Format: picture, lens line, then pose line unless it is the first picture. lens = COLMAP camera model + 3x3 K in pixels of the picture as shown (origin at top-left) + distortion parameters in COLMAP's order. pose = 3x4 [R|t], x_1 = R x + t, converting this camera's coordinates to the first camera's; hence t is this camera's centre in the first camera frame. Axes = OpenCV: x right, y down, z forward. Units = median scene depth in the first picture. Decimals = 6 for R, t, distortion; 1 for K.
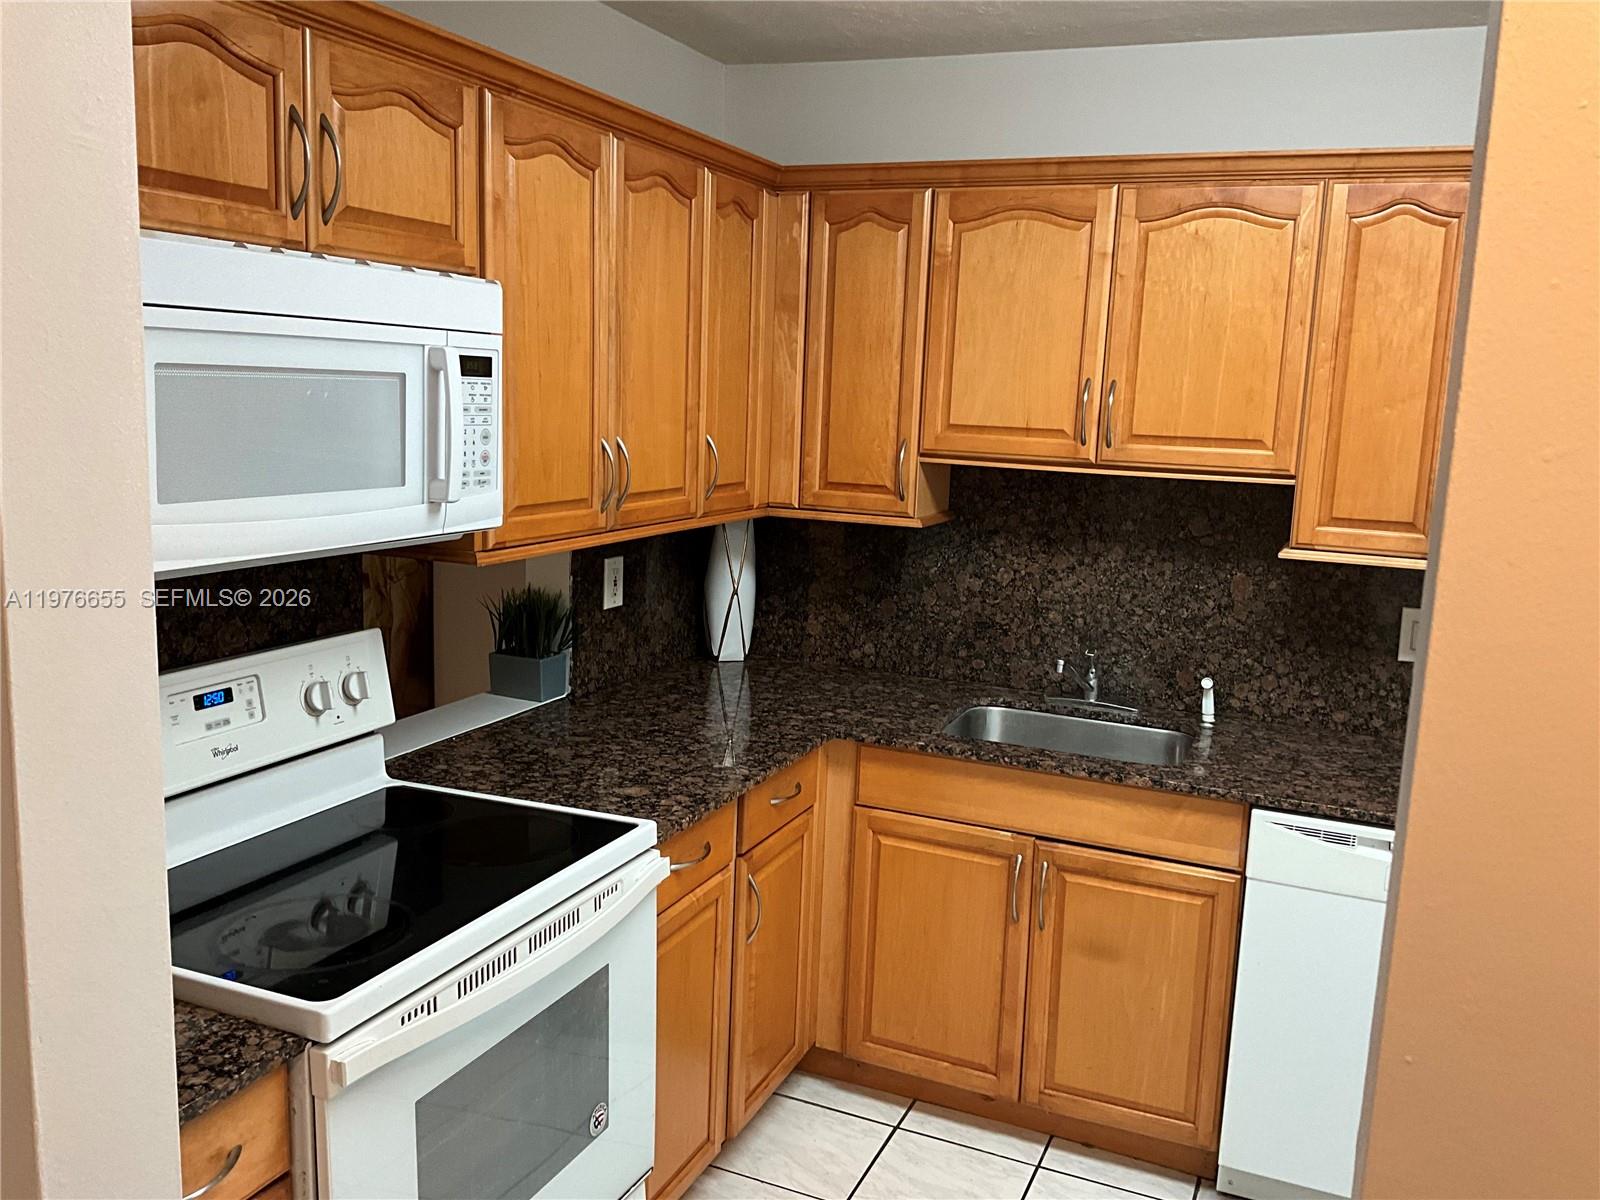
lens RADIAL K [[1334.6, 0, 810.1], [0, 1334.6, 613.2], [0, 0, 1]] dist [0.058441, -0.098244]
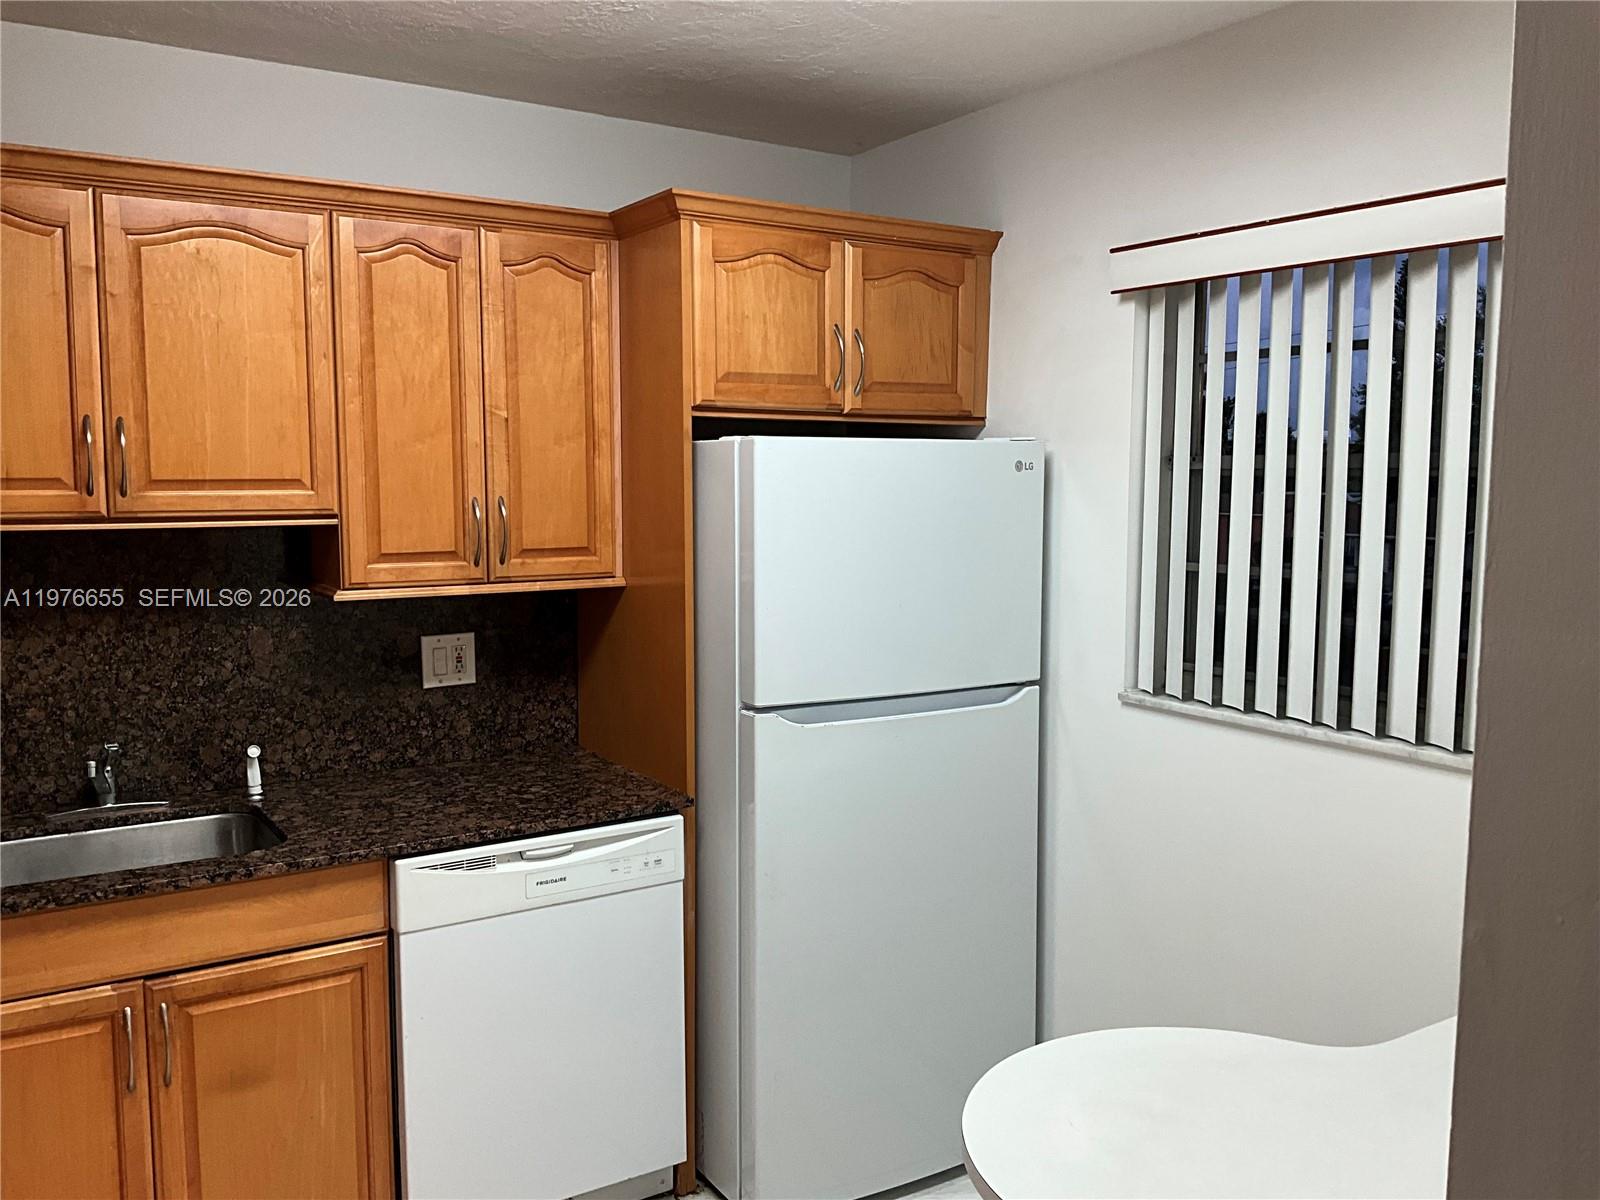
lens RADIAL K [[1334.6, 0, 814.7], [0, 1334.6, 606.5], [0, 0, 1]] dist [0.058441, -0.098244]
pose [[0.548499, -0.124964, 0.826760, -0.254109], [0.162475, 0.985851, 0.041220, -0.021594], [-0.820214, 0.111719, 0.561042, 0.187821]]
